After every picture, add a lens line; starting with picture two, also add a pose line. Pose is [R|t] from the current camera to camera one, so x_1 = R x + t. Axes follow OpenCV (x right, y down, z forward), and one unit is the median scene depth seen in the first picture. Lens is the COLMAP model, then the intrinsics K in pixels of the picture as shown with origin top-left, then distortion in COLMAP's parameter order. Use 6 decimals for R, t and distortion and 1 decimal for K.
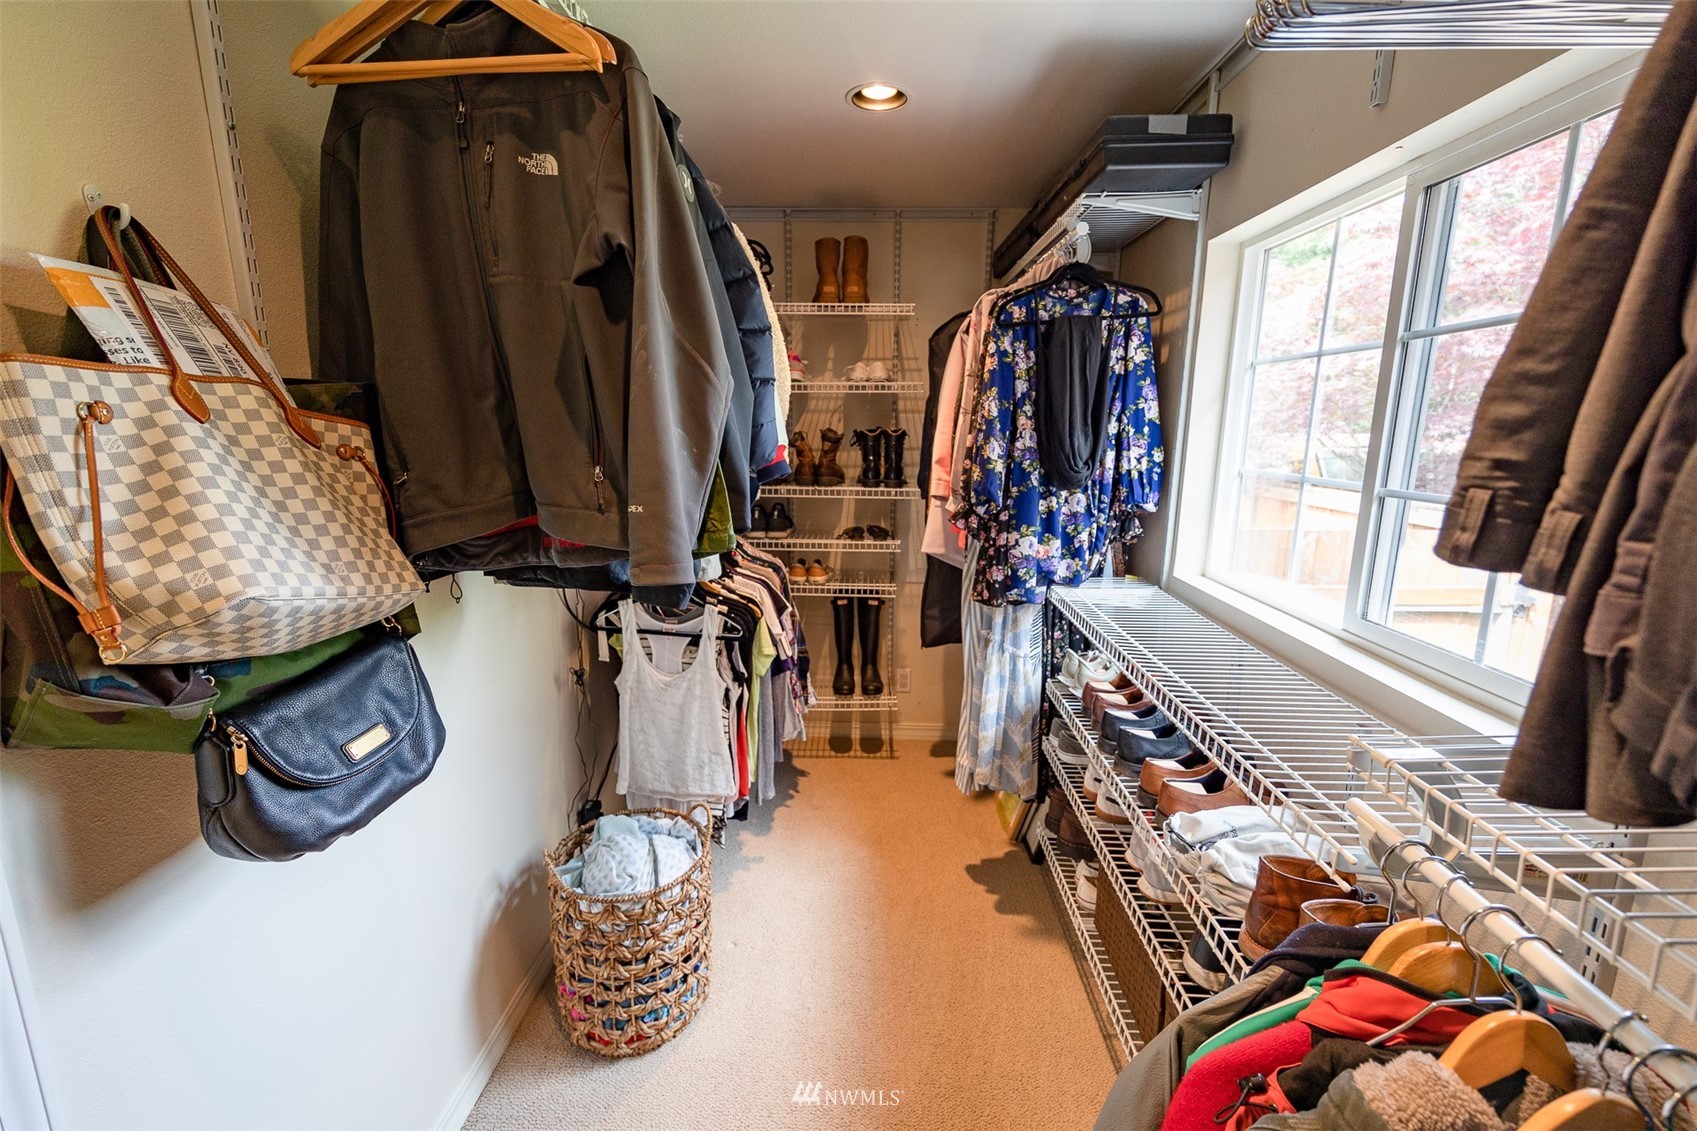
lens RADIAL K [[694.3, 0, 849.7], [0, 694.3, 563.8], [0, 0, 1]] dist [-0.000518, -0.000731]
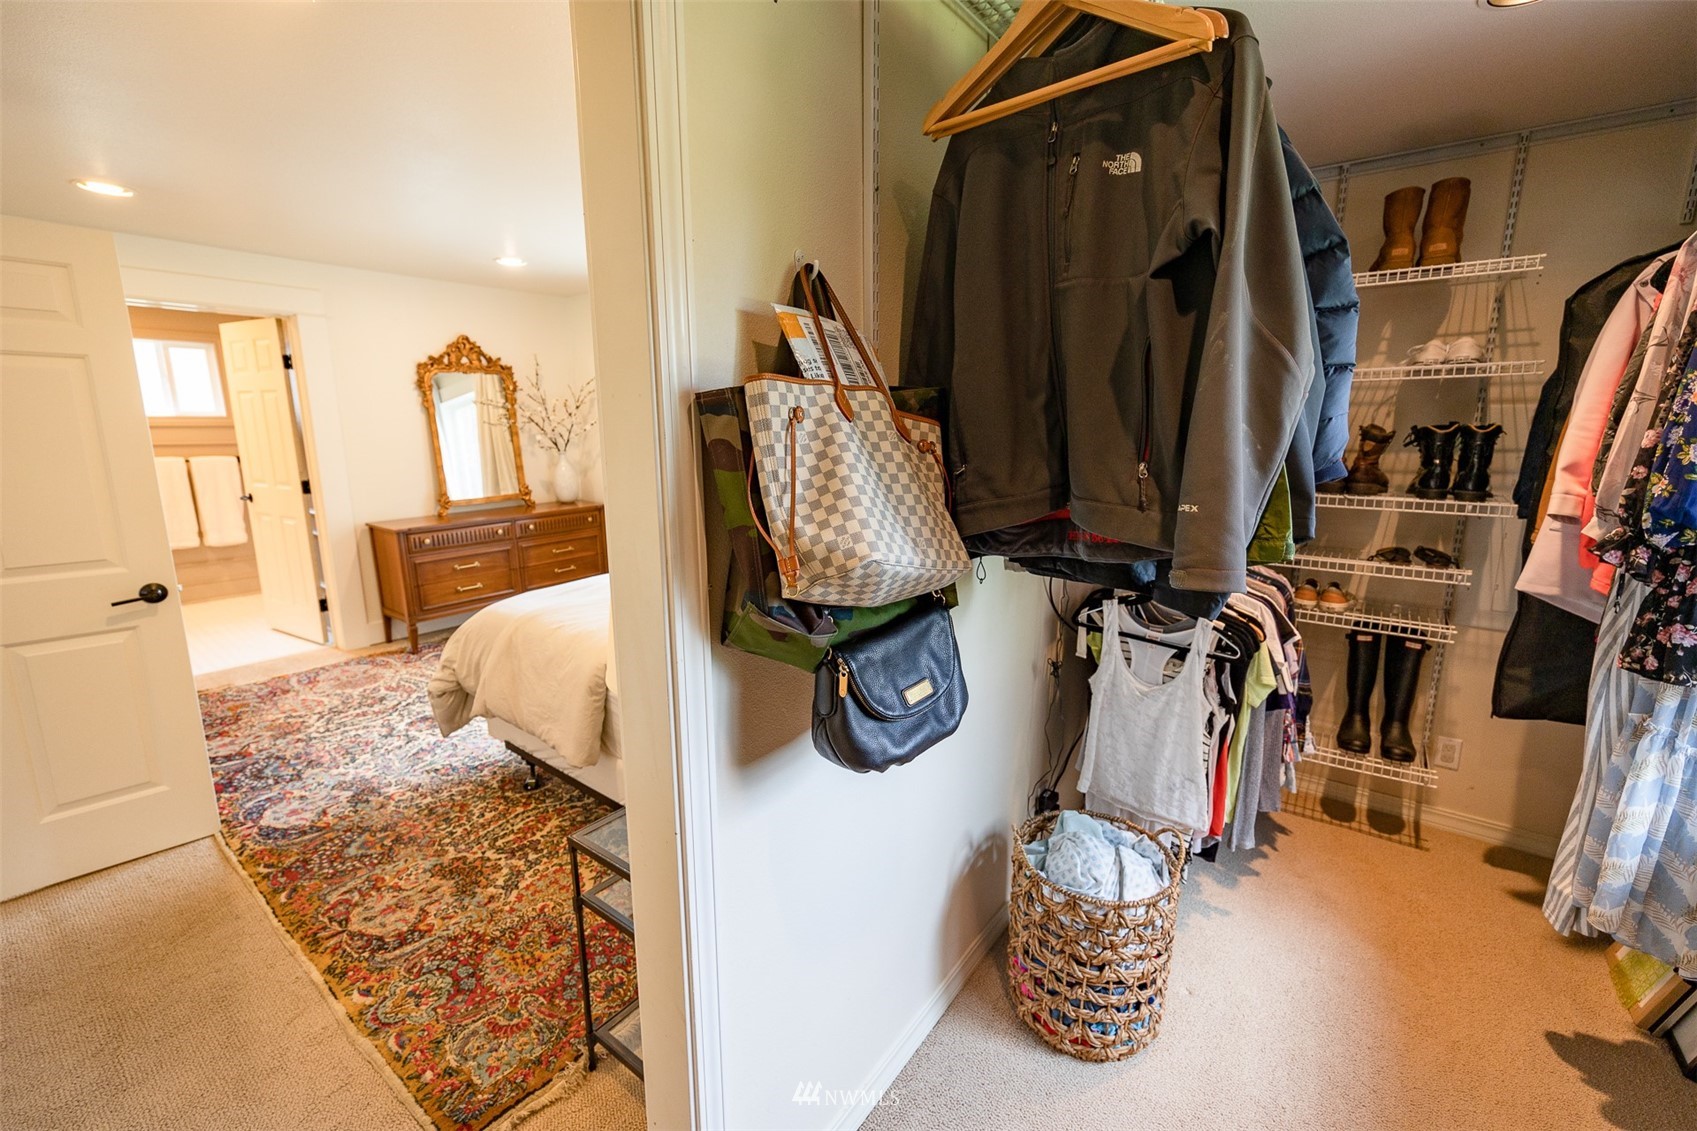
lens RADIAL K [[694.3, 0, 853.1], [0, 694.3, 560.2], [0, 0, 1]] dist [-0.000518, -0.000731]
pose [[0.811756, 0.101656, -0.575081, -0.116202], [-0.104232, 0.994142, 0.028605, 0.011307], [0.574620, 0.036722, 0.817596, -0.032889]]
